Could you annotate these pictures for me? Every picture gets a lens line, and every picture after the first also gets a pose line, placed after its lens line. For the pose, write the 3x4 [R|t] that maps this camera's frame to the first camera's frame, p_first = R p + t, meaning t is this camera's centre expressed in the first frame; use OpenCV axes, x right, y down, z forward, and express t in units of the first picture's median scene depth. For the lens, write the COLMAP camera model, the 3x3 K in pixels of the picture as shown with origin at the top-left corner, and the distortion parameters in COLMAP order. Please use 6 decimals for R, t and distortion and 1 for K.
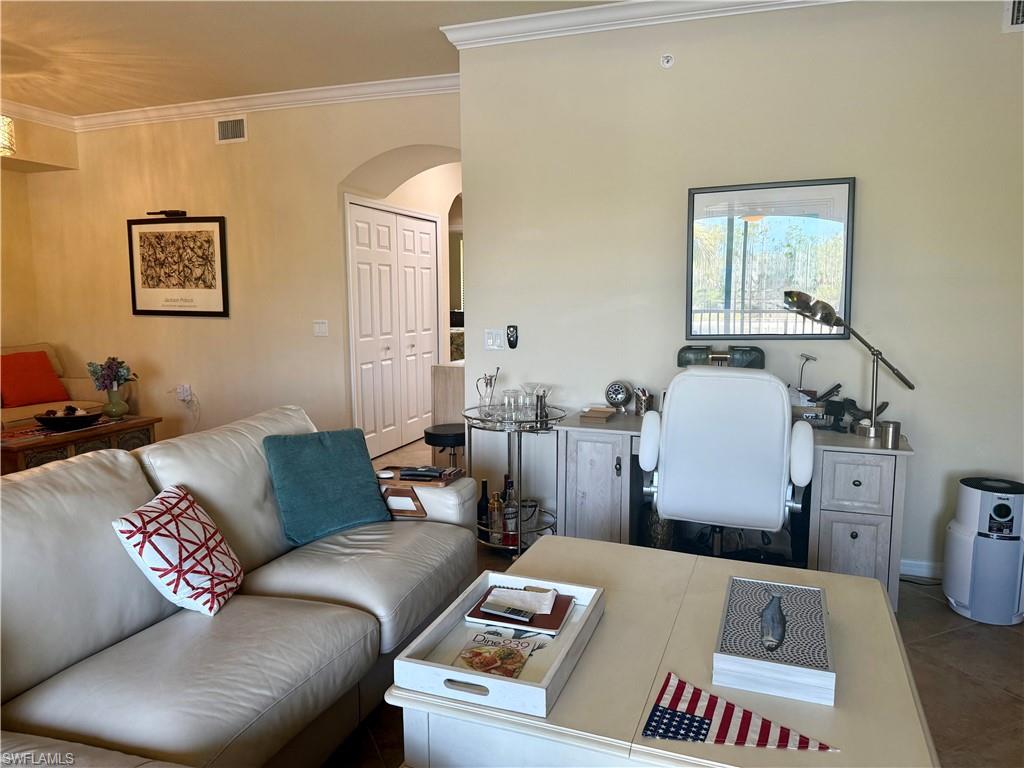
lens RADIAL K [[708.9, 0, 512.0], [0, 708.9, 384.0], [0, 0, 1]] dist [0.105343, -0.152153]
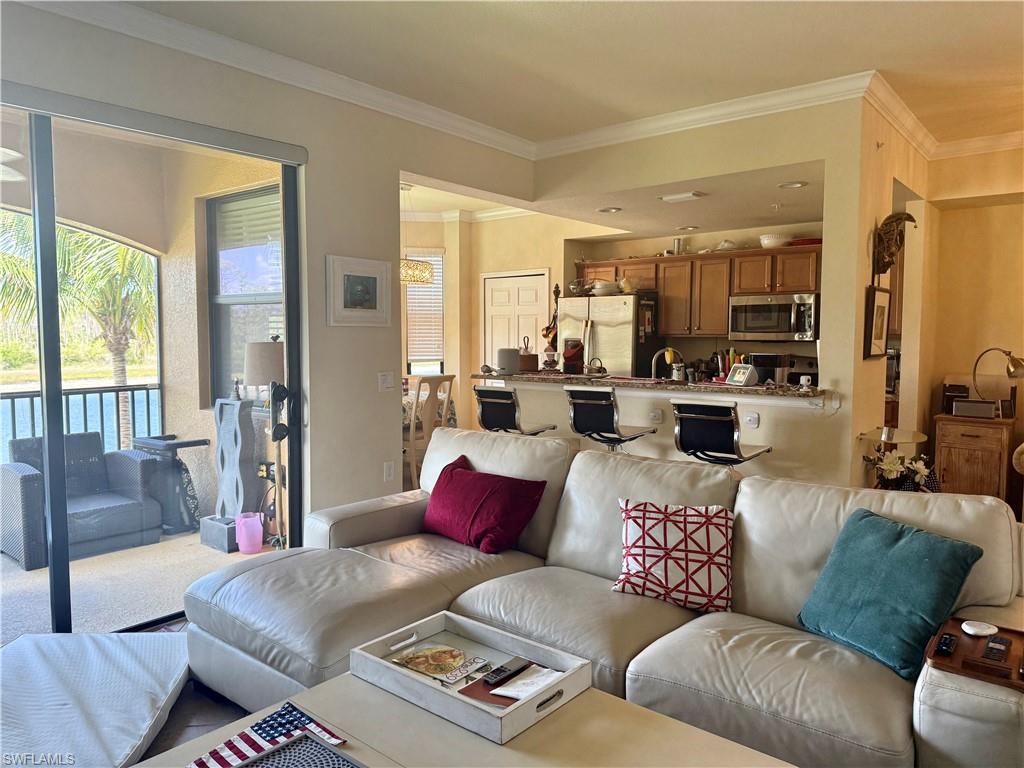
lens RADIAL K [[723.9, 0, 514.1], [0, 723.9, 378.4], [0, 0, 1]] dist [0.050722, -0.049451]
pose [[-0.328638, 0.064100, -0.942278, 0.583050], [-0.119971, 0.986779, 0.108969, -0.120207], [0.936805, 0.148858, -0.316603, 0.815249]]
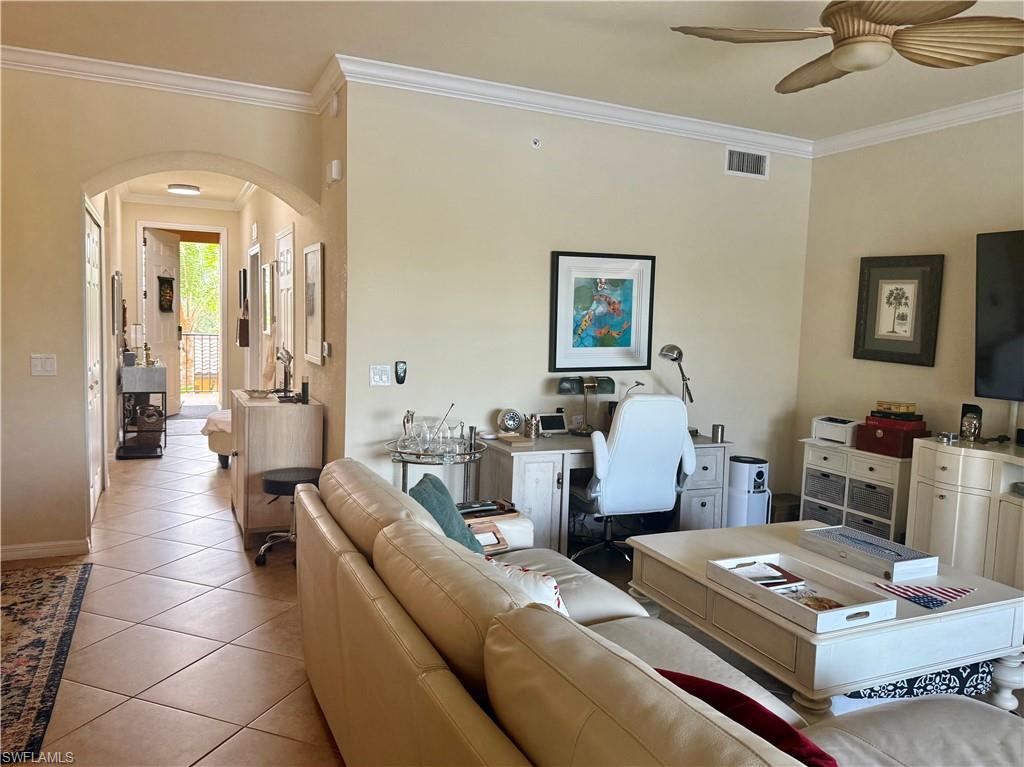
lens RADIAL K [[732.7, 0, 509.5], [0, 732.7, 384.4], [0, 0, 1]] dist [0.107993, -0.165423]
pose [[0.712651, -0.037548, 0.700513, -0.861444], [0.057674, 0.998322, -0.005164, -0.048854], [-0.699144, 0.044081, 0.713621, 0.199765]]
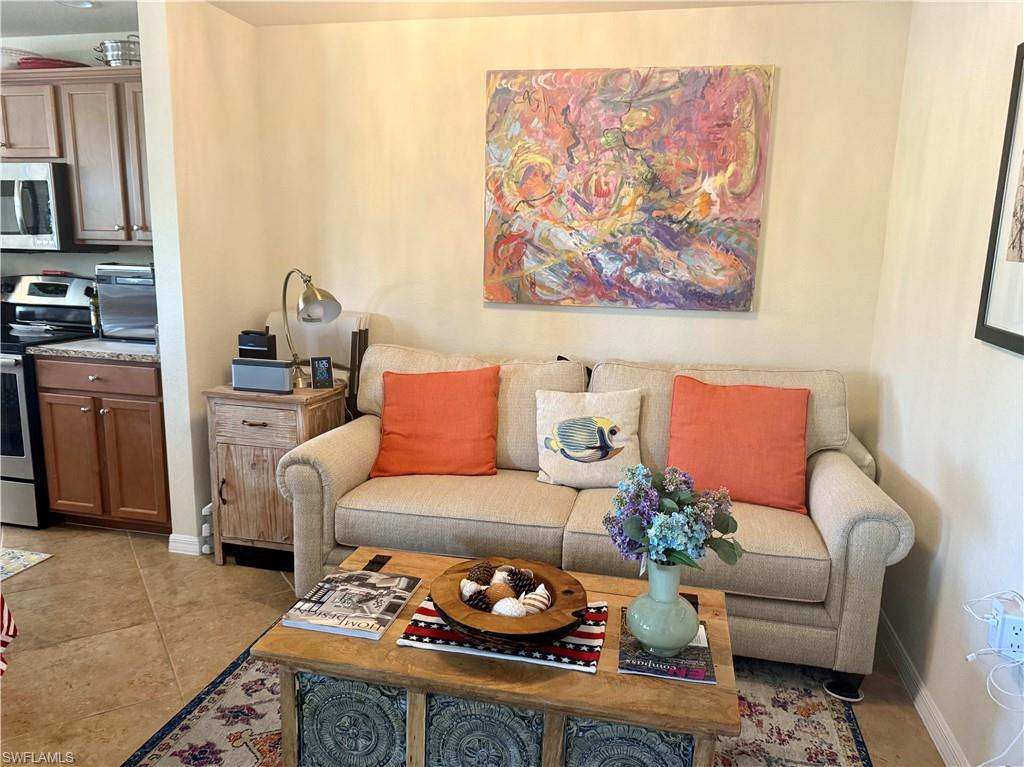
lens RADIAL K [[732.7, 0, 509.5], [0, 732.7, 384.4], [0, 0, 1]] dist [0.107993, -0.165423]
pose [[0.132100, 0.190274, -0.972803, -0.426300], [-0.149060, 0.974057, 0.170277, -0.204139], [0.979965, 0.122513, 0.157035, 1.498959]]
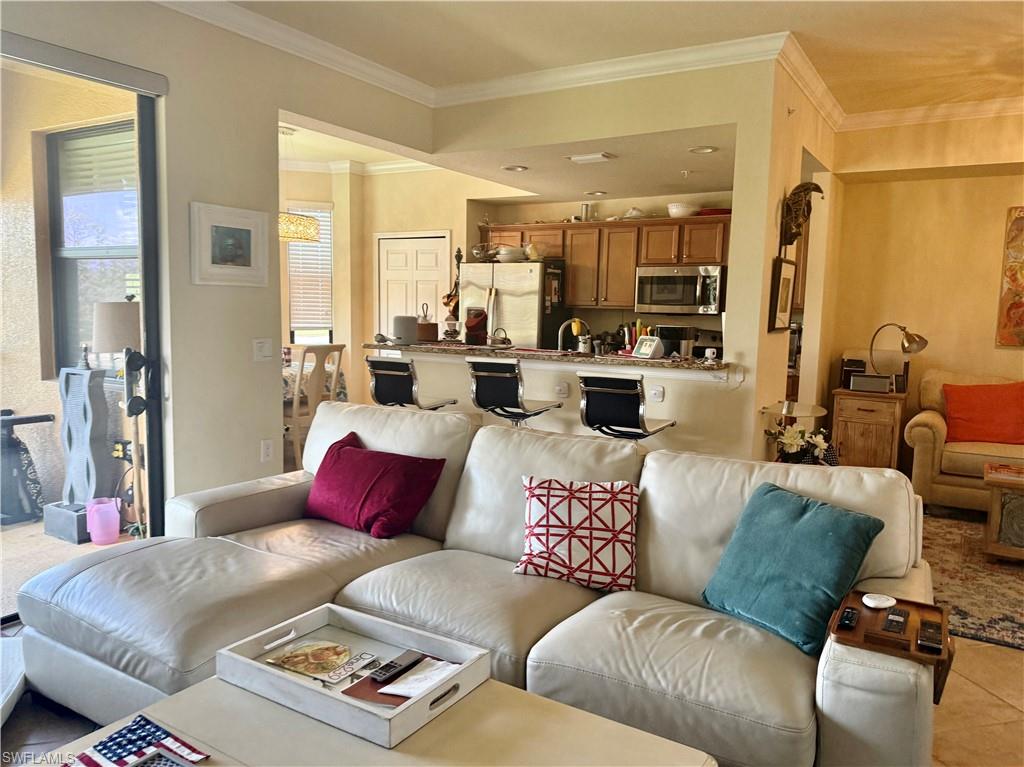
lens RADIAL K [[758.6, 0, 522.4], [0, 758.6, 387.1], [0, 0, 1]] dist [0.120323, -0.192978]
pose [[-0.191800, 0.106614, -0.975626, 0.552381], [-0.144683, 0.980149, 0.135552, -0.111219], [0.970711, 0.167155, -0.172568, 0.809793]]
